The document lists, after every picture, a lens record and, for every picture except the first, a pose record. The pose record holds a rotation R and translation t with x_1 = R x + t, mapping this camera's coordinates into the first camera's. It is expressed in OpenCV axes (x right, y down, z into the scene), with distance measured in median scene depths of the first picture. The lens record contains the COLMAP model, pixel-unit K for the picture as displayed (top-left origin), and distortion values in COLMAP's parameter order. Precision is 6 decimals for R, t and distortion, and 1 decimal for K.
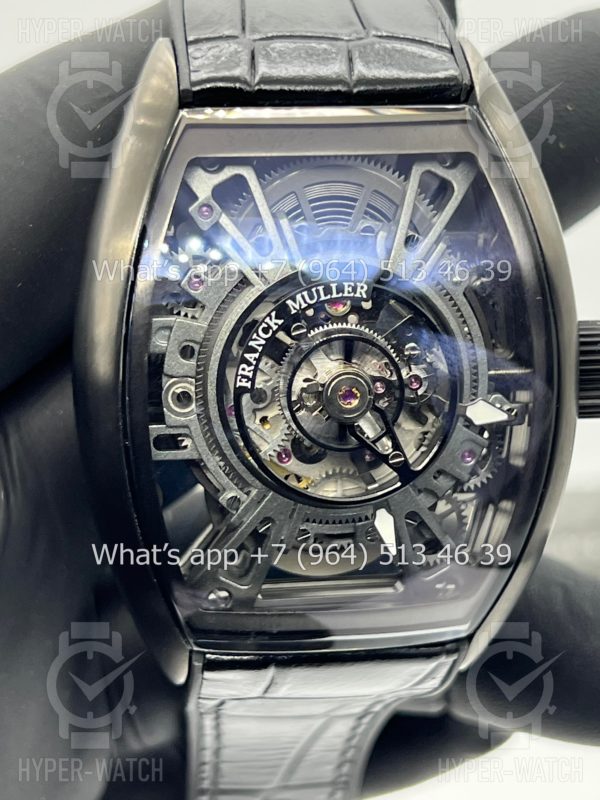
lens RADIAL K [[1826.1, 0, 301.3], [0, 1826.1, 398.4], [0, 0, 1]] dist [0.233541, 0.000000]
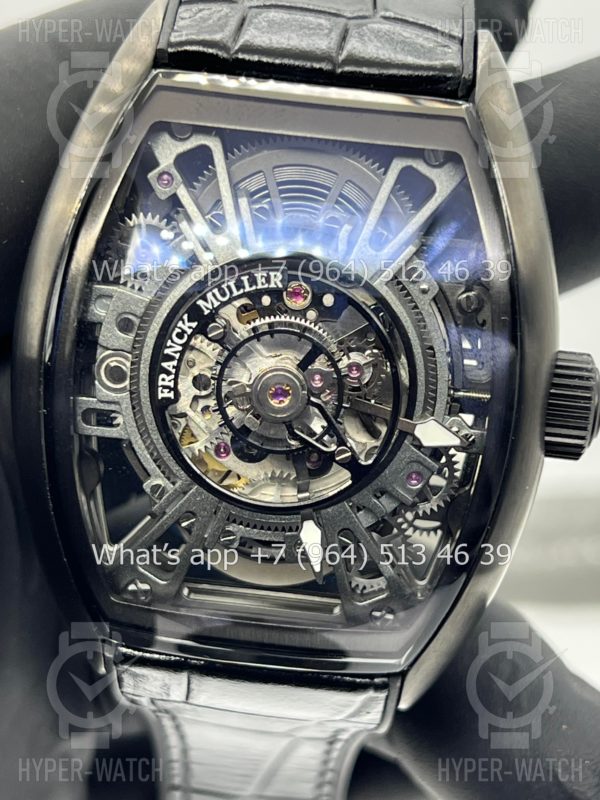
lens RADIAL K [[1826.1, 0, 298.0], [0, 1826.1, 399.6], [0, 0, 1]] dist [0.233541, 0.000000]
pose [[0.976711, 0.139325, -0.163167, 0.180469], [-0.140456, 0.990076, 0.004637, -0.004040], [0.162194, 0.018389, 0.986588, 0.079885]]
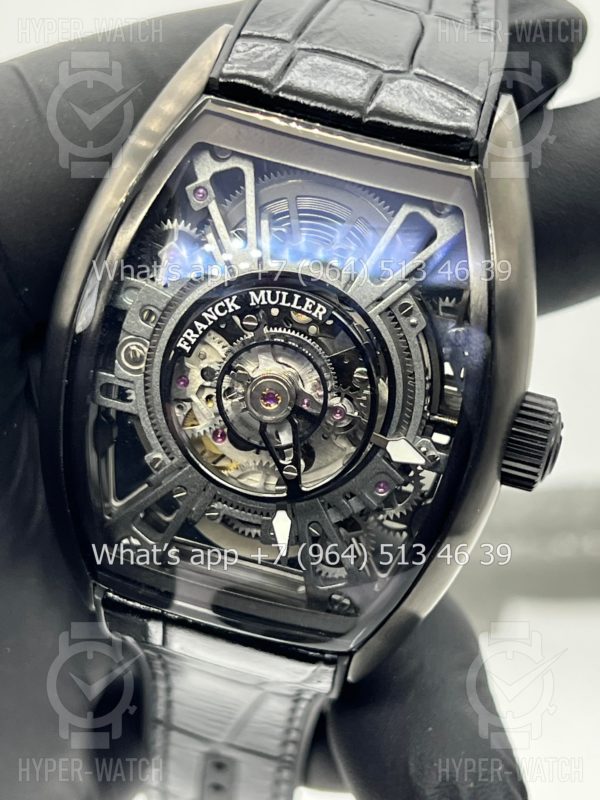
lens RADIAL K [[1826.1, 0, 296.5], [0, 1826.1, 404.7], [0, 0, 1]] dist [0.233541, 0.000000]
pose [[0.934395, 0.287447, -0.210427, 0.253665], [-0.281007, 0.957793, 0.060560, -0.063459], [0.218953, 0.002544, 0.975732, -0.025425]]
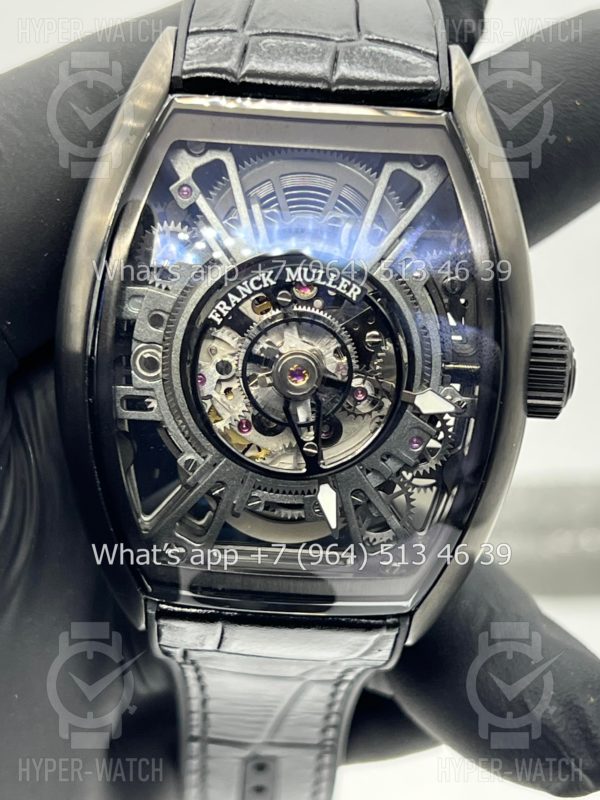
lens RADIAL K [[1826.1, 0, 300.5], [0, 1826.1, 392.0], [0, 0, 1]] dist [0.233541, 0.000000]
pose [[0.989213, 0.091278, -0.114571, 0.145002], [-0.090670, 0.995825, 0.010517, -0.002524], [0.115053, -0.000016, 0.993359, -0.056262]]
